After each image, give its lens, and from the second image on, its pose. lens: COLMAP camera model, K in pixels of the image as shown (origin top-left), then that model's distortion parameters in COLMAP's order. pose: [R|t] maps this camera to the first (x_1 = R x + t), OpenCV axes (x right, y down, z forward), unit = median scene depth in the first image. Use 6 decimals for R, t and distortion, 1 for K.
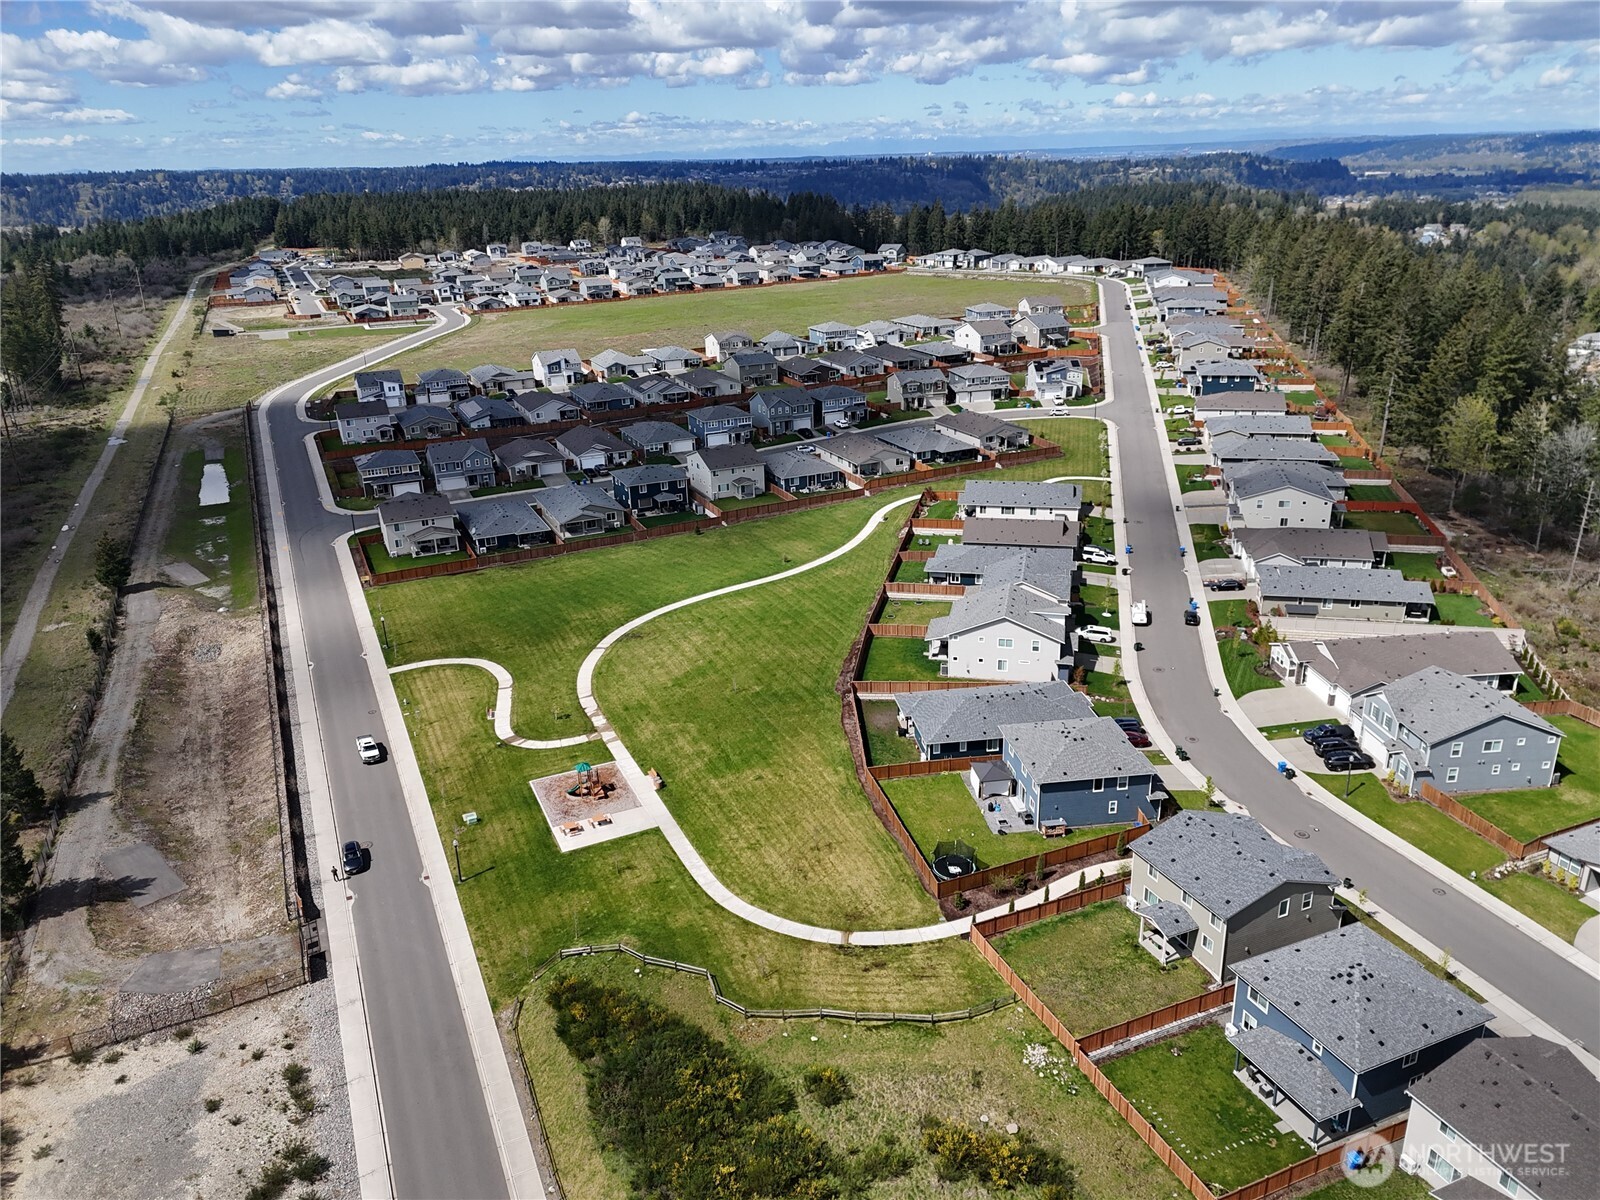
lens RADIAL K [[1159.5, 0, 788.5], [0, 1159.5, 570.6], [0, 0, 1]] dist [0.074931, -0.065087]
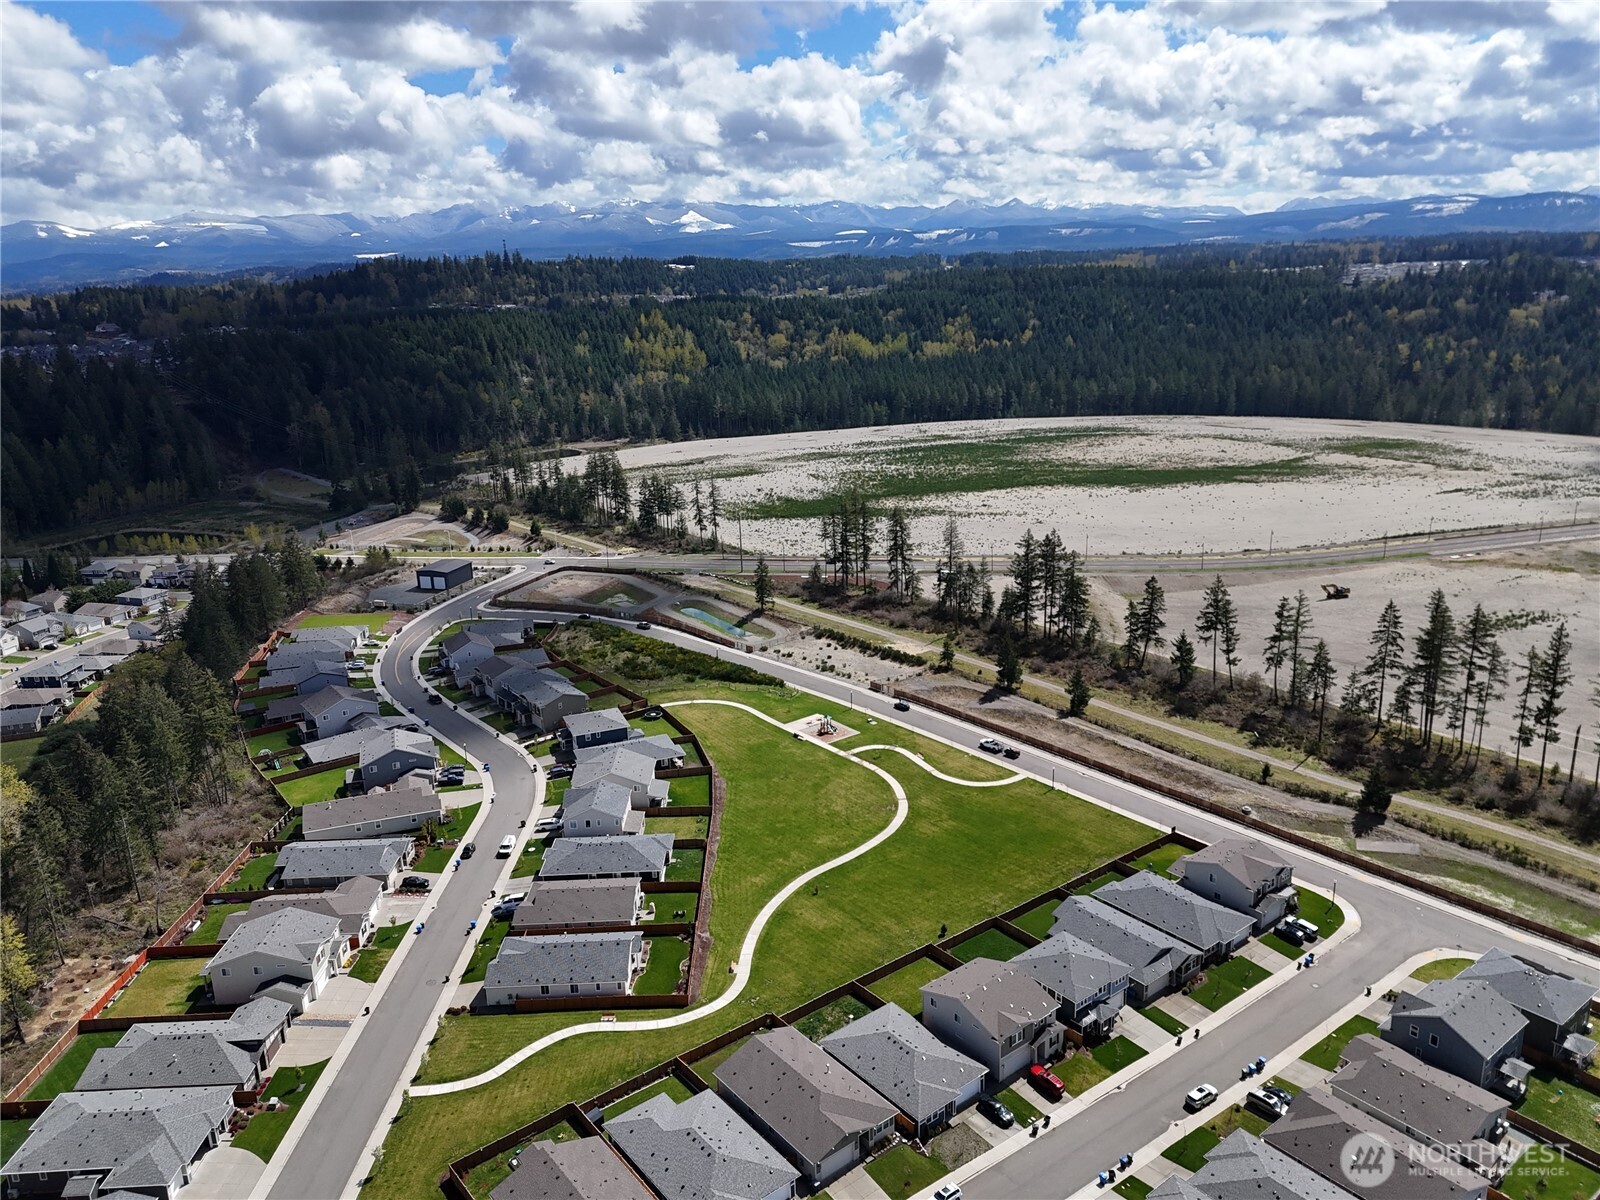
lens RADIAL K [[1159.5, 0, 800.3], [0, 1159.5, 628.5], [0, 0, 1]] dist [0.074931, -0.065087]
pose [[-0.967565, 0.125727, -0.219115, 0.078949], [-0.032911, 0.797230, 0.602778, -0.309792], [0.250471, 0.590438, -0.767234, 0.633087]]
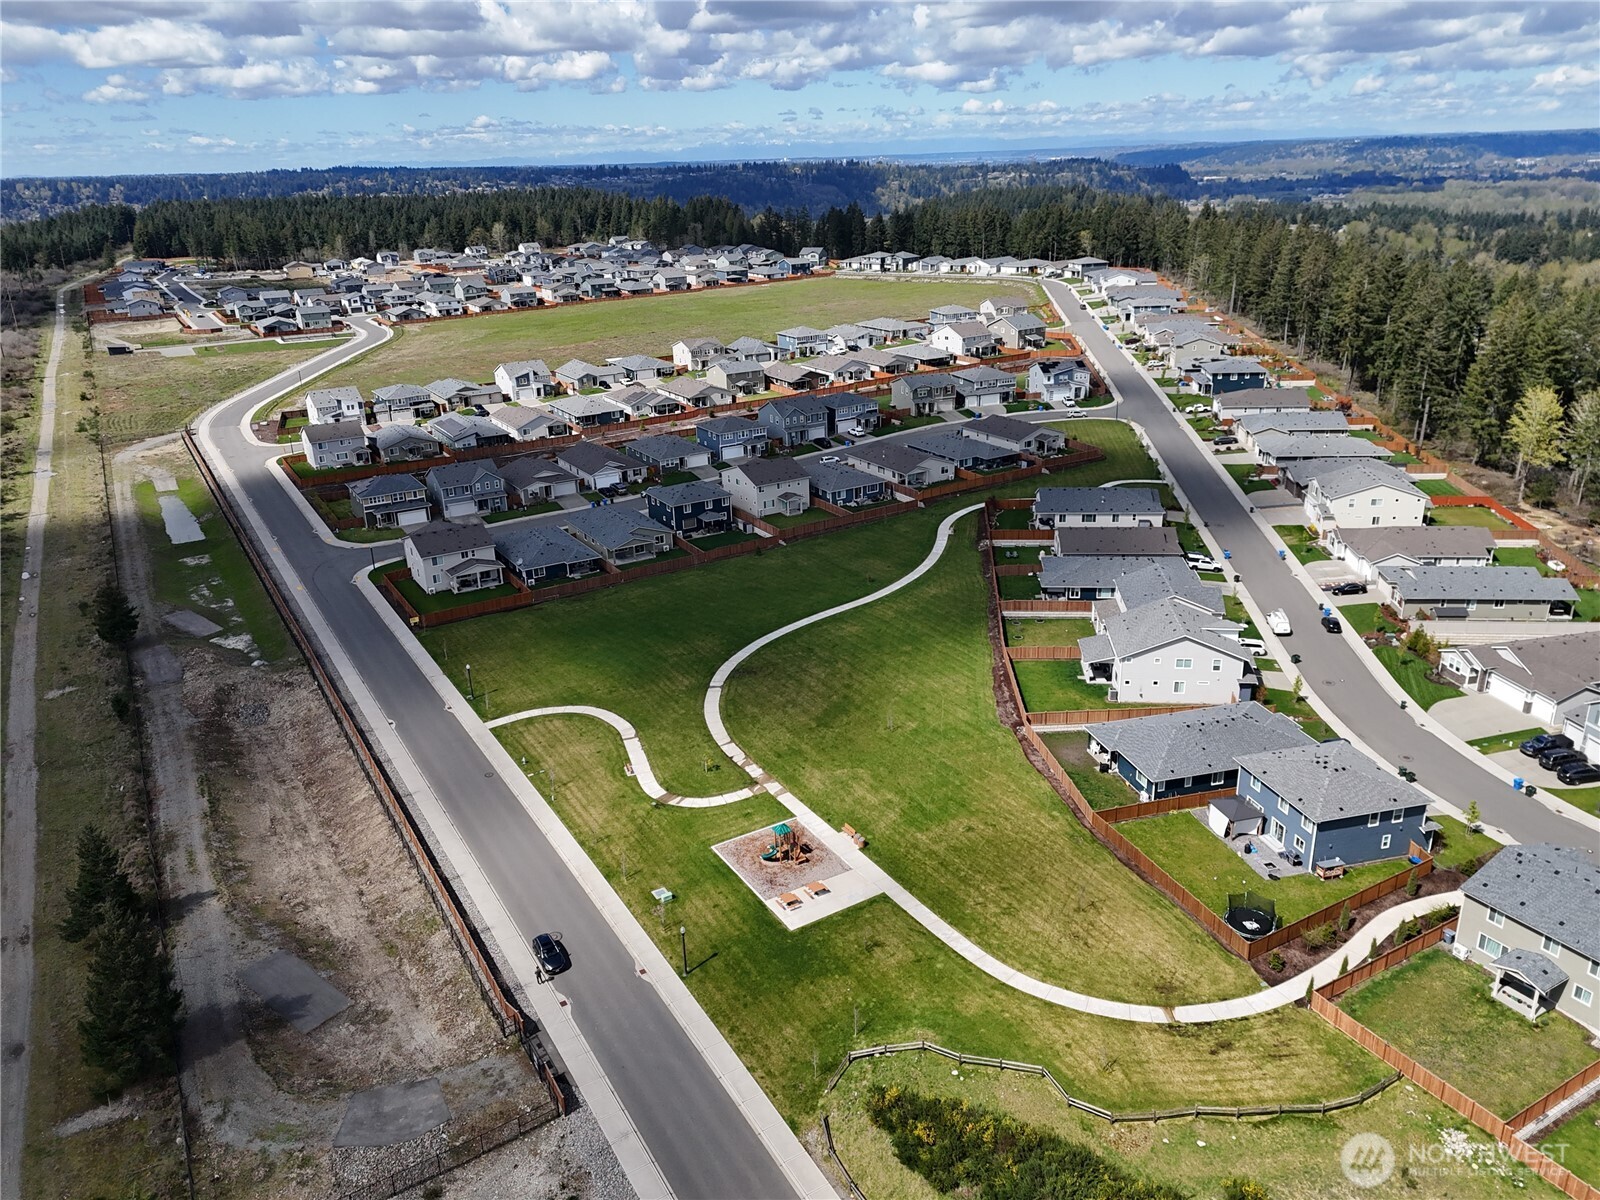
lens RADIAL K [[1159.5, 0, 782.7], [0, 1159.5, 577.0], [0, 0, 1]] dist [0.074931, -0.065087]
pose [[0.993524, -0.040867, 0.106014, -0.066349], [0.040834, 0.999163, 0.002480, -0.006456], [-0.106027, 0.001865, 0.994362, 0.029460]]
